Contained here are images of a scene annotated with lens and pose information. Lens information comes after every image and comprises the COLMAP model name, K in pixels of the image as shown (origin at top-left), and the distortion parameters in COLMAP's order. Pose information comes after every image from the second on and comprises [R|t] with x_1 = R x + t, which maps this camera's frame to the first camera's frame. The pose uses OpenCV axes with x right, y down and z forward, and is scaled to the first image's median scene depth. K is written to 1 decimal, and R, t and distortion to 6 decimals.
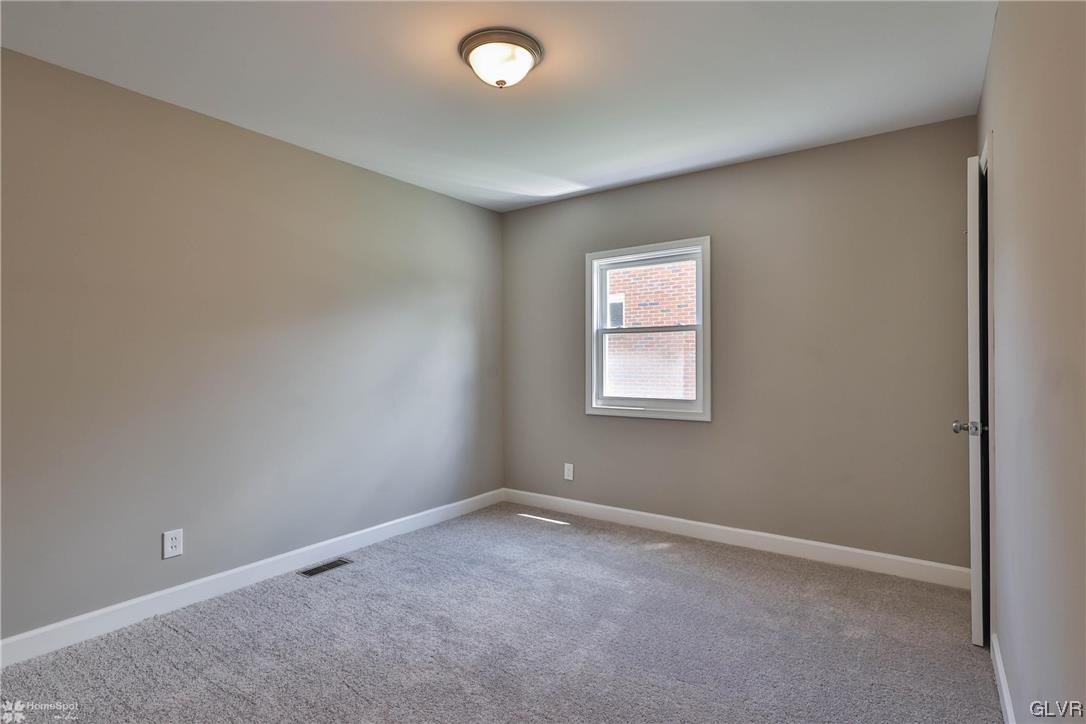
lens RADIAL K [[539.2, 0, 544.6], [0, 539.2, 362.0], [0, 0, 1]] dist [0.002990, 0.000437]
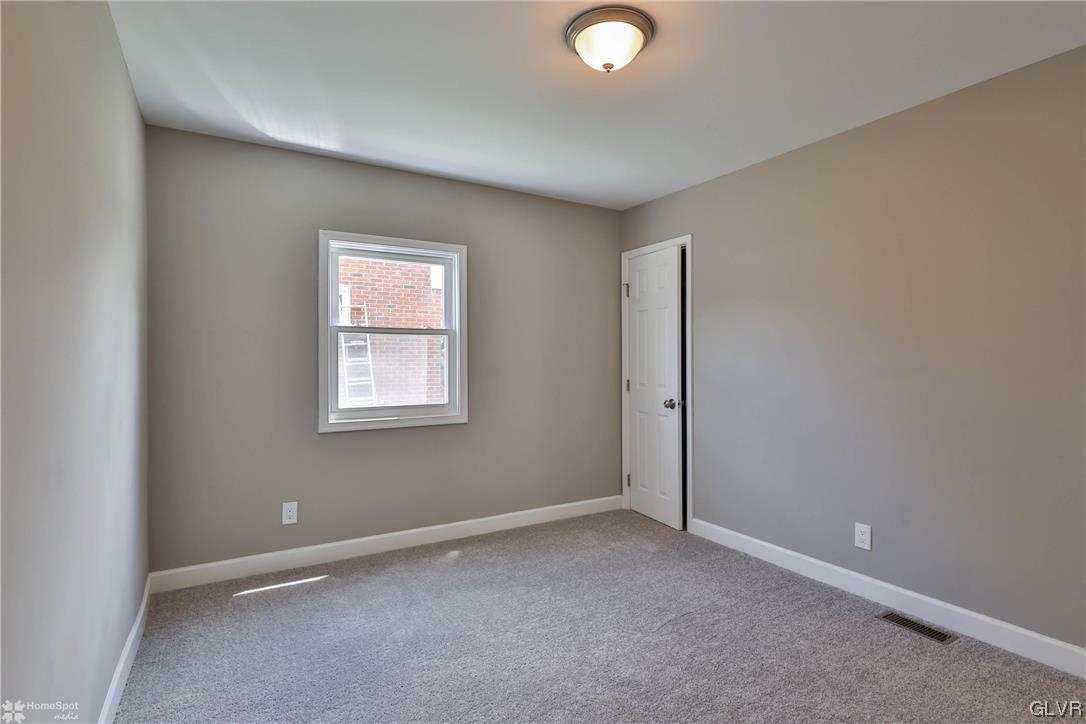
lens RADIAL K [[539.2, 0, 544.0], [0, 539.2, 361.3], [0, 0, 1]] dist [0.002990, 0.000437]
pose [[0.402717, 0.005394, 0.915309, -0.544368], [0.004445, 0.999959, -0.007848, -0.000042], [-0.915314, 0.007229, 0.402676, 0.405789]]
